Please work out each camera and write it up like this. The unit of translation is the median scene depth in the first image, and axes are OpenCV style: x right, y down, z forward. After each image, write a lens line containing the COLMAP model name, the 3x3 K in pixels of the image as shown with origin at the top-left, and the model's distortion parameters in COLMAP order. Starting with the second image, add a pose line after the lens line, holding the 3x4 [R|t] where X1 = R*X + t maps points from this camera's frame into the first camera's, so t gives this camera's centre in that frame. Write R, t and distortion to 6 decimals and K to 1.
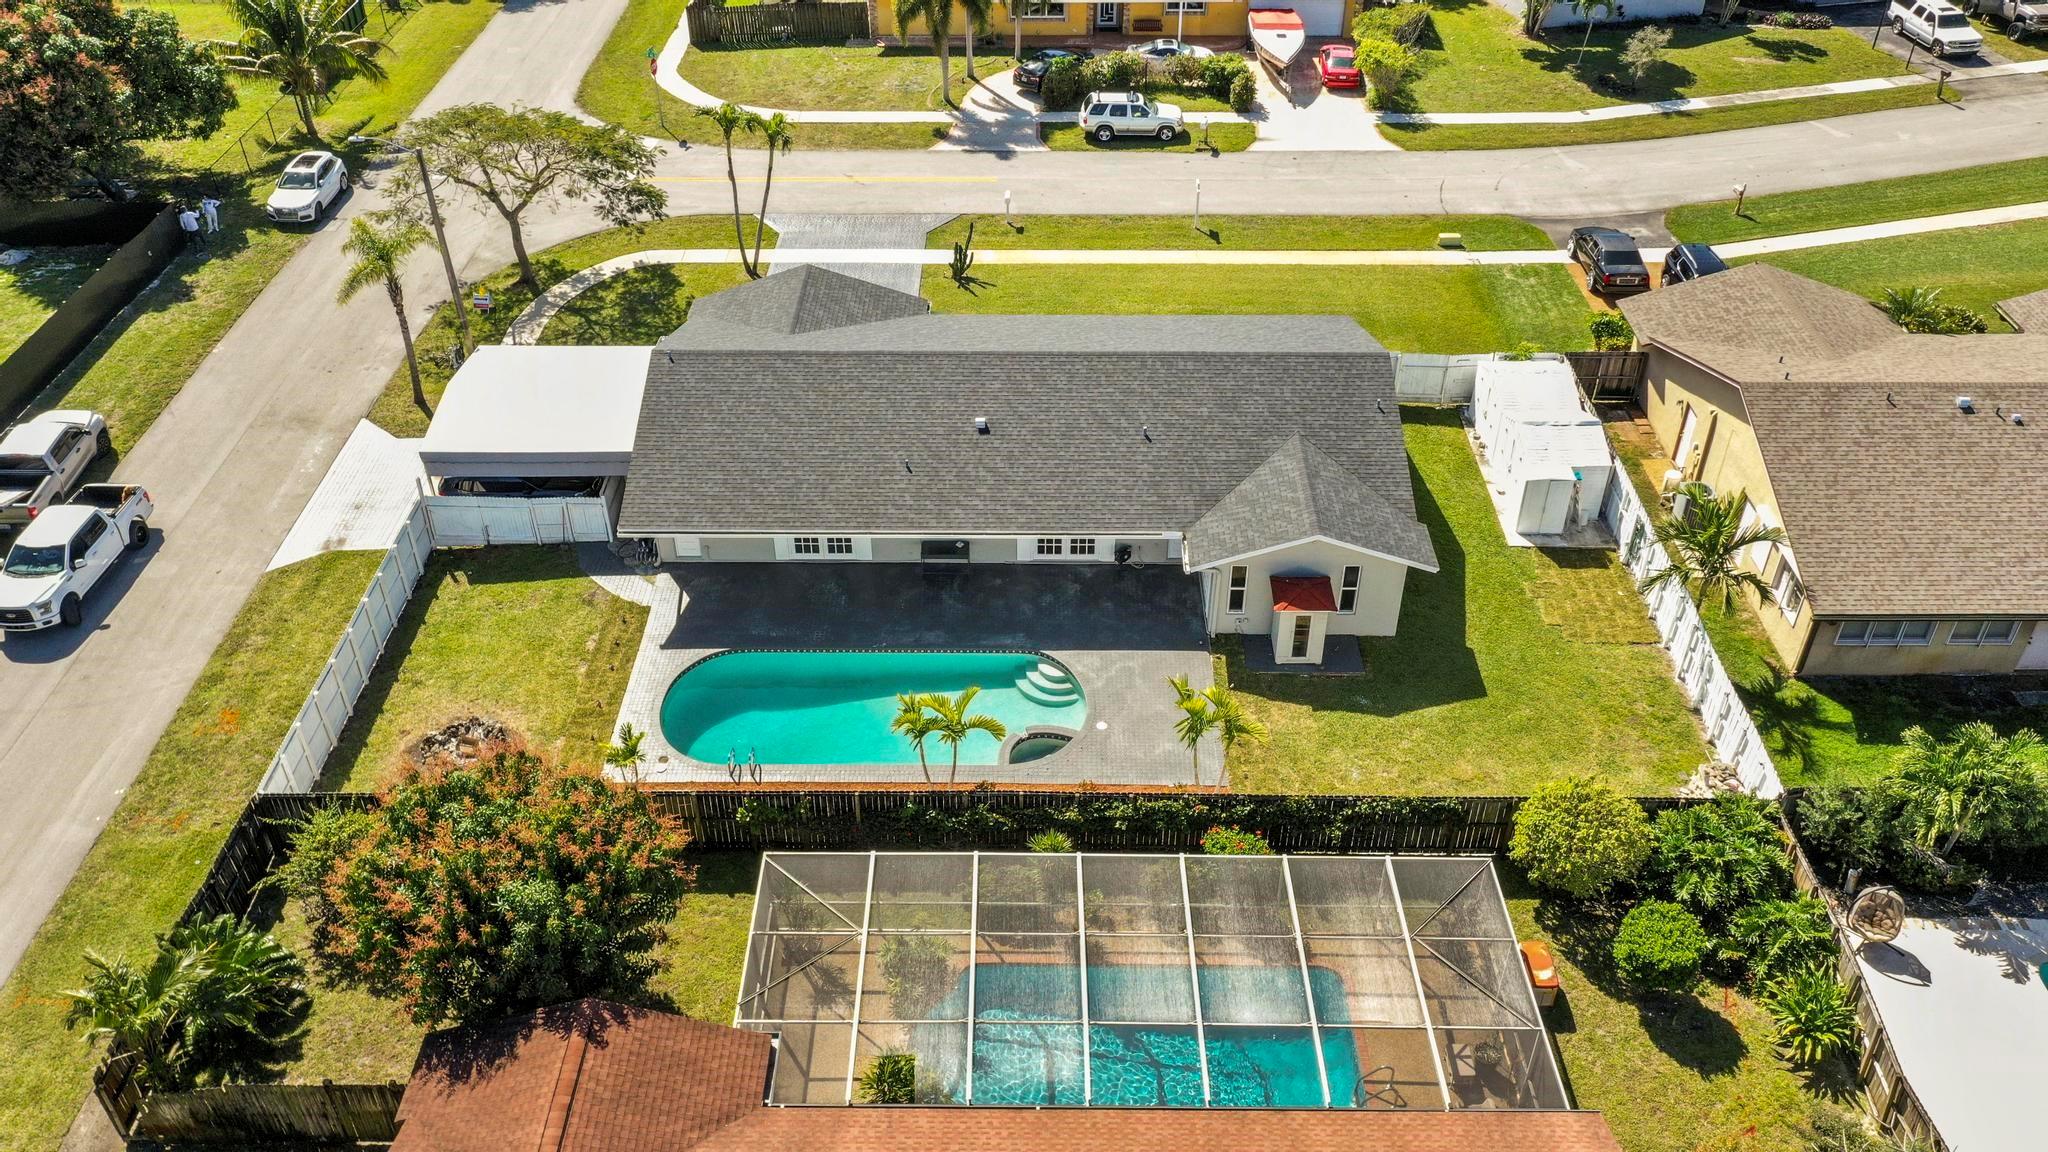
lens RADIAL K [[1621.9, 0, 1022.8], [0, 1621.9, 578.0], [0, 0, 1]] dist [0.004157, -0.005484]
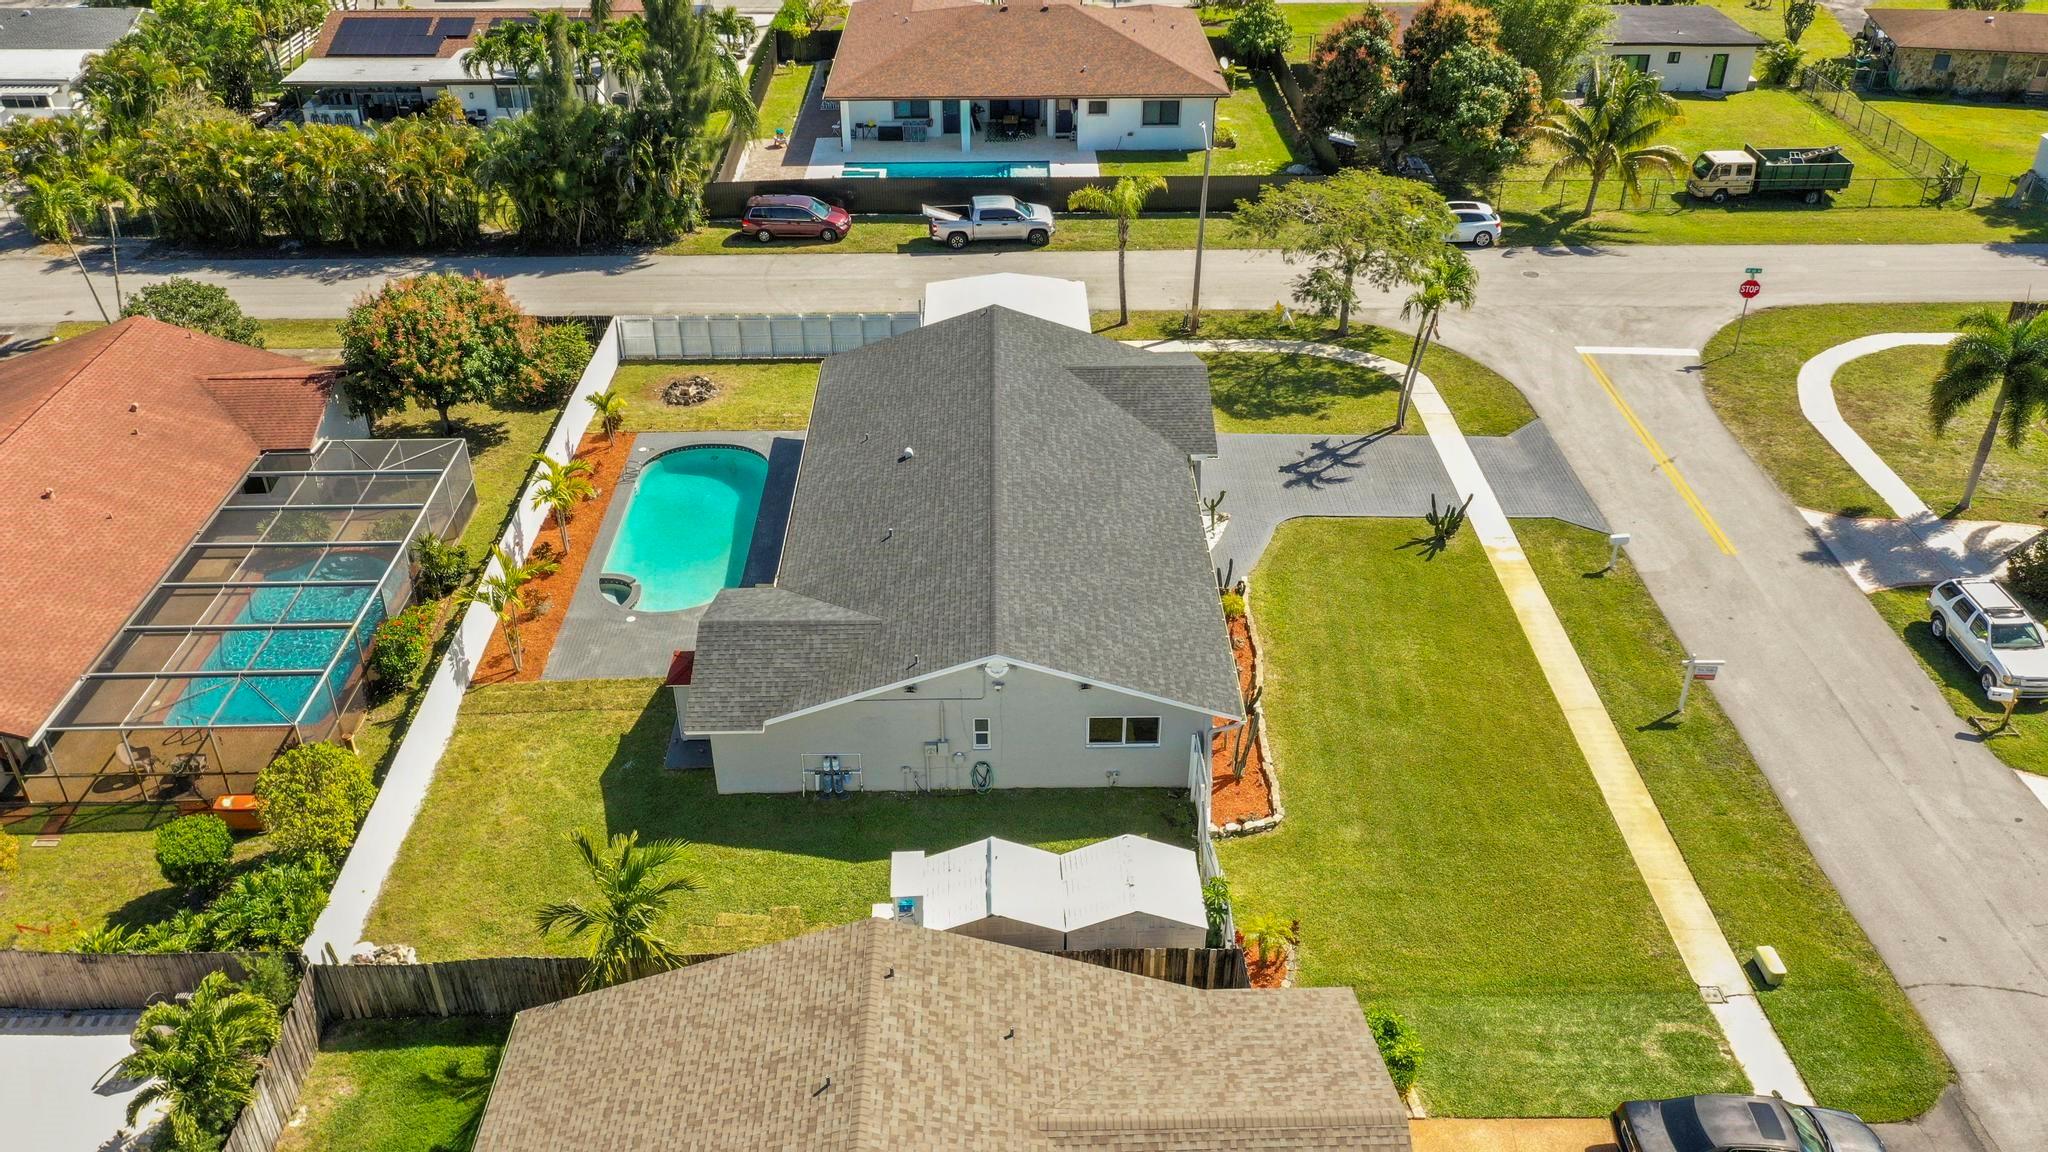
lens RADIAL K [[1621.9, 0, 1030.9], [0, 1621.9, 574.1], [0, 0, 1]] dist [0.004157, -0.005484]
pose [[0.031260, 0.536966, -0.843025, 0.593686], [-0.600919, 0.684078, 0.413442, -0.340896], [0.798698, 0.493665, 0.344058, 0.459651]]
